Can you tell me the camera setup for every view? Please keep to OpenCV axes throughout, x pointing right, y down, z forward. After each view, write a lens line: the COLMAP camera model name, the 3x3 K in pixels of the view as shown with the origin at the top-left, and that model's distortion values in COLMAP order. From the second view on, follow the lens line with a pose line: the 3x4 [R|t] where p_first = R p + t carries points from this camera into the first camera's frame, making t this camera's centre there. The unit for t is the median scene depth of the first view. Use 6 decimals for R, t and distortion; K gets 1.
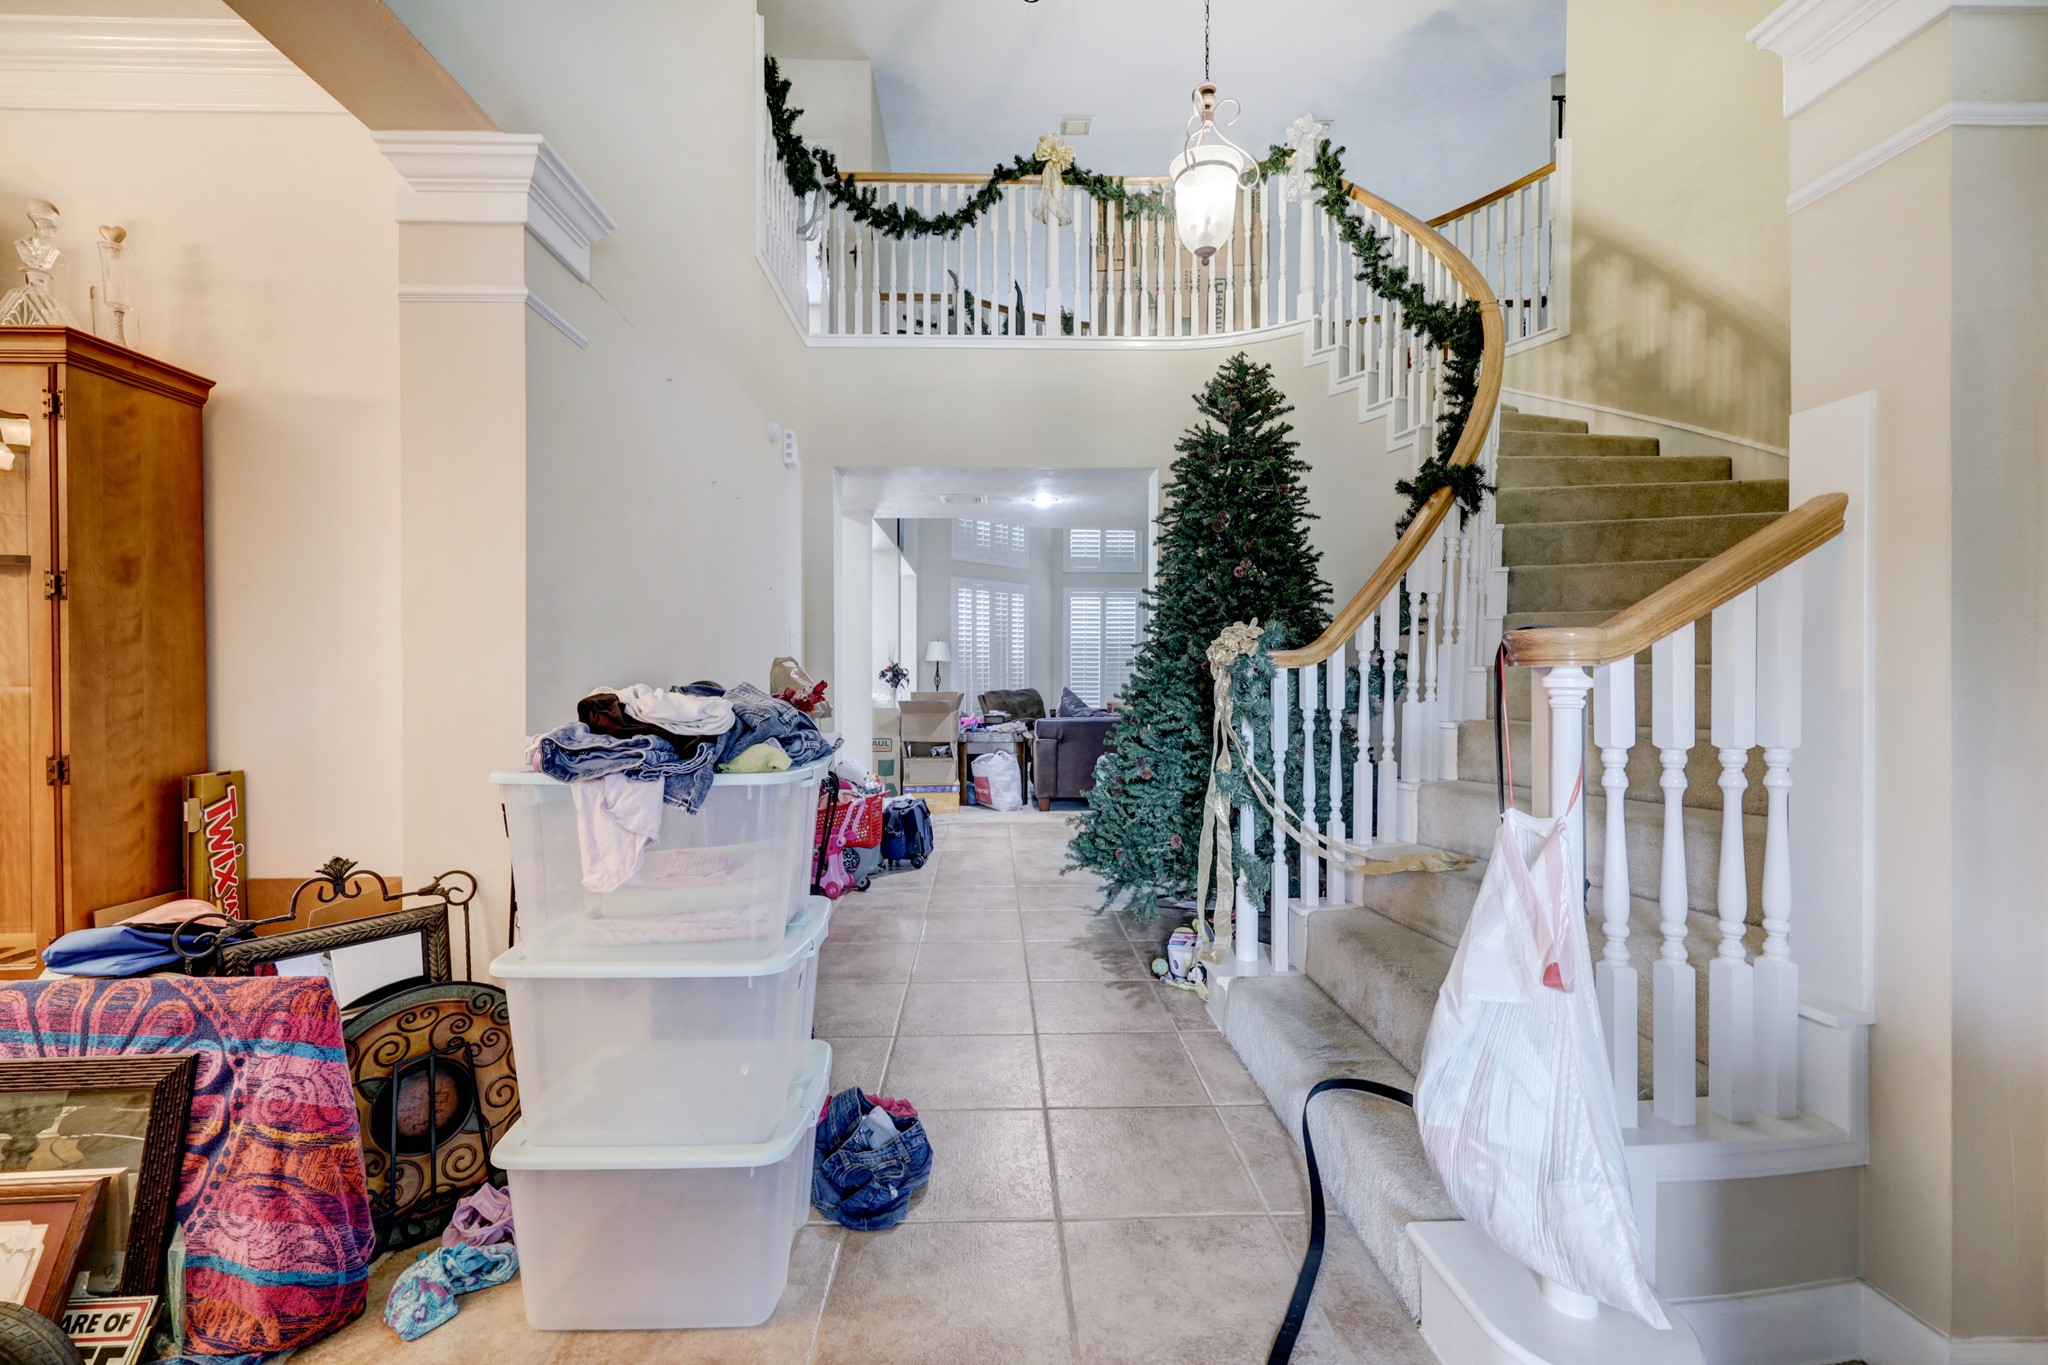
lens RADIAL K [[843.8, 0, 1018.7], [0, 843.8, 674.2], [0, 0, 1]] dist [-0.000508, -0.000020]
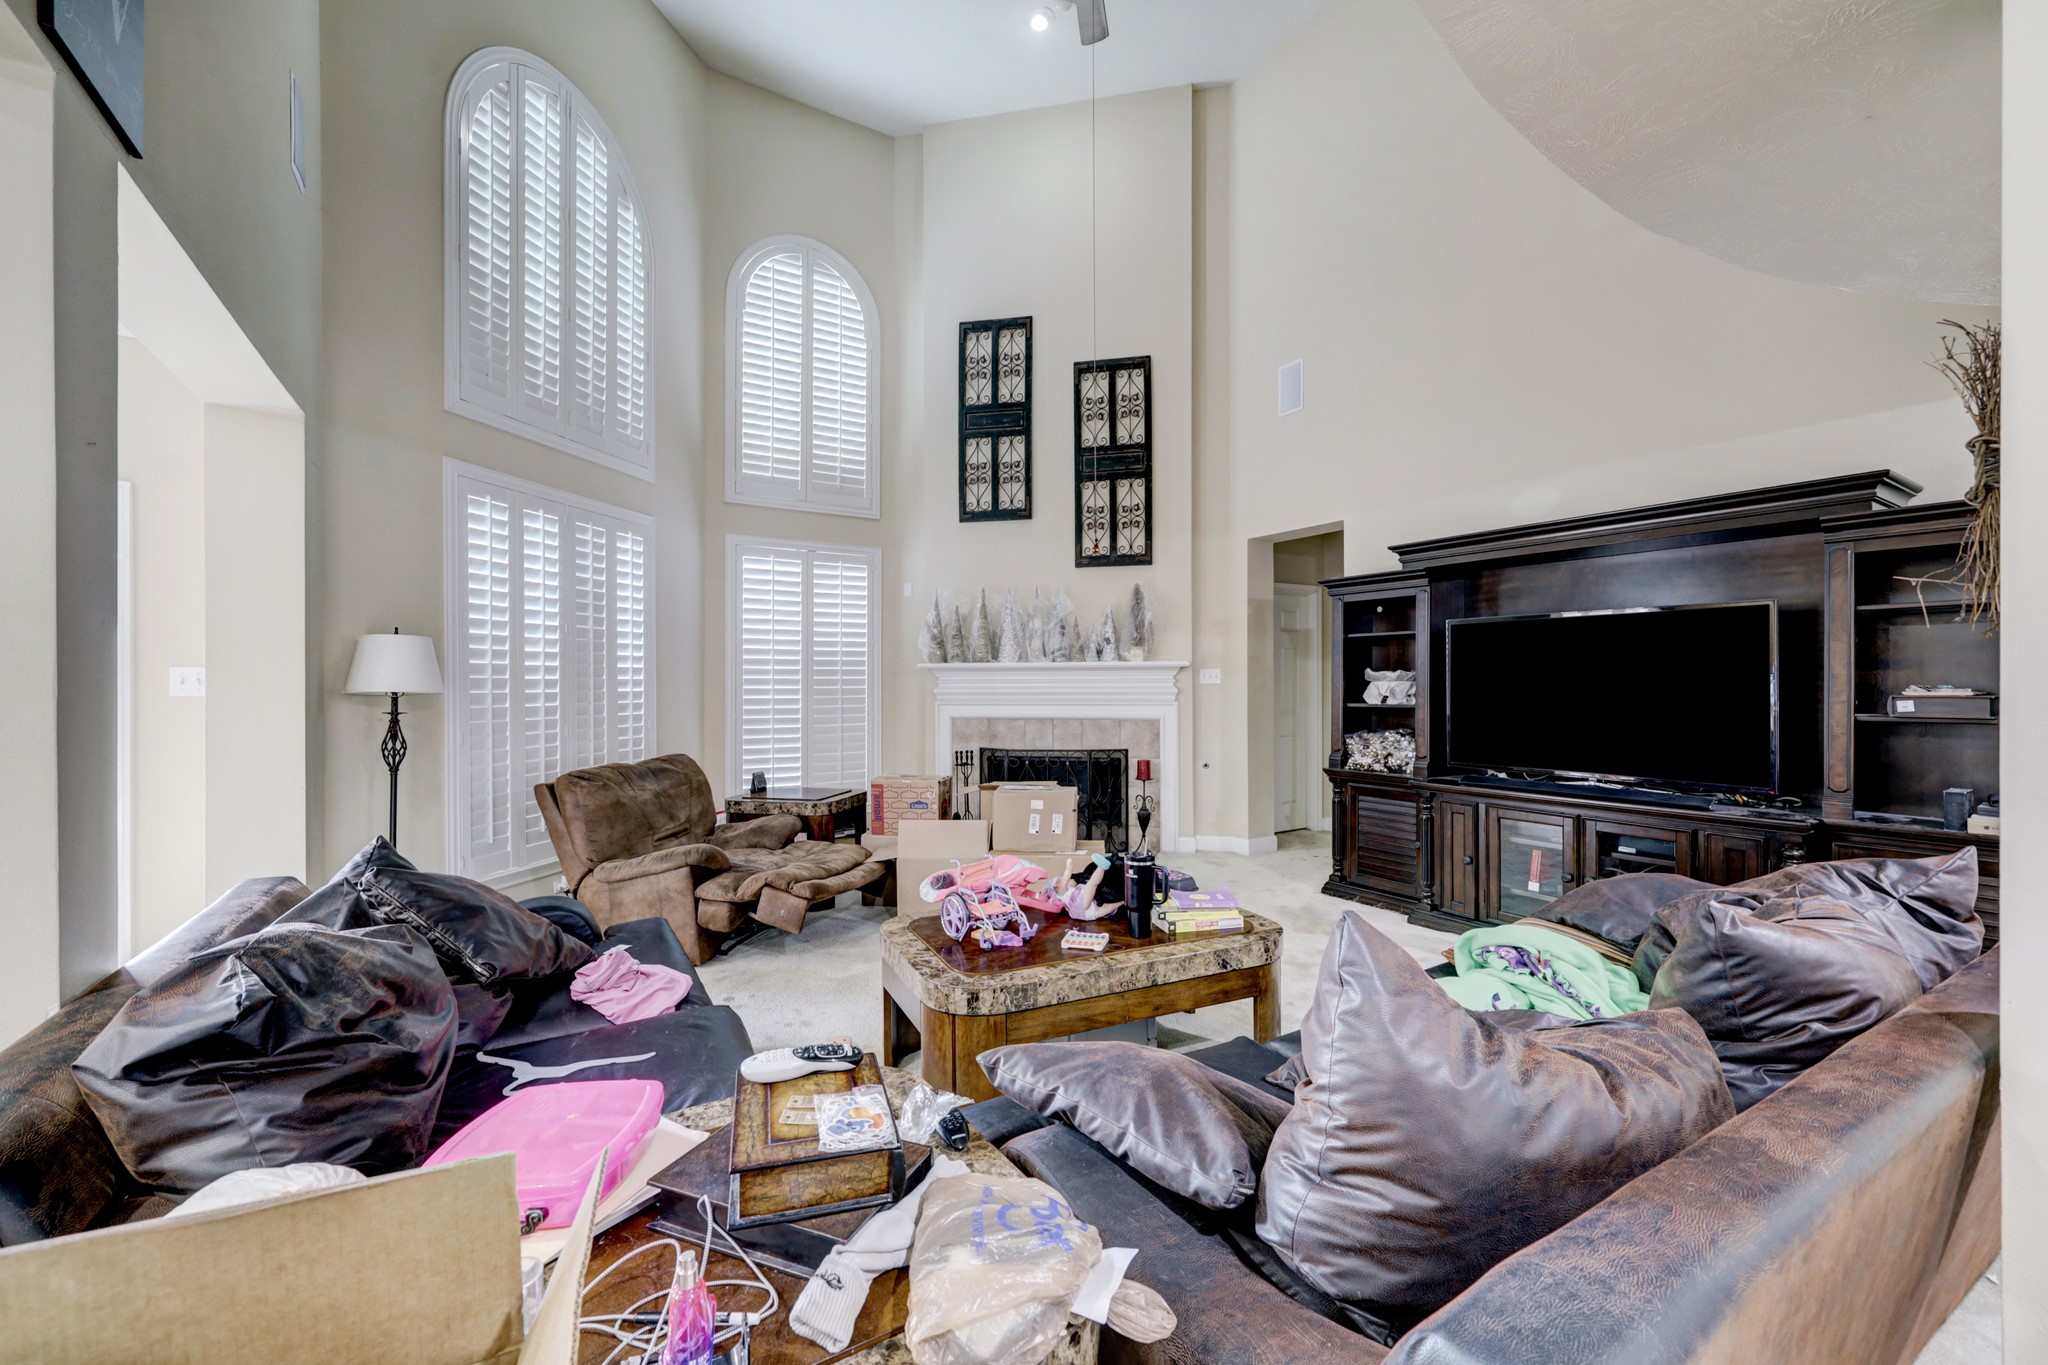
lens RADIAL K [[843.8, 0, 1023.0], [0, 843.8, 682.7], [0, 0, 1]] dist [-0.000508, -0.000020]
pose [[0.873044, -0.002406, 0.487635, -0.037521], [0.006949, 0.999948, -0.007507, -0.013783], [-0.487591, 0.009942, 0.873016, 0.534007]]
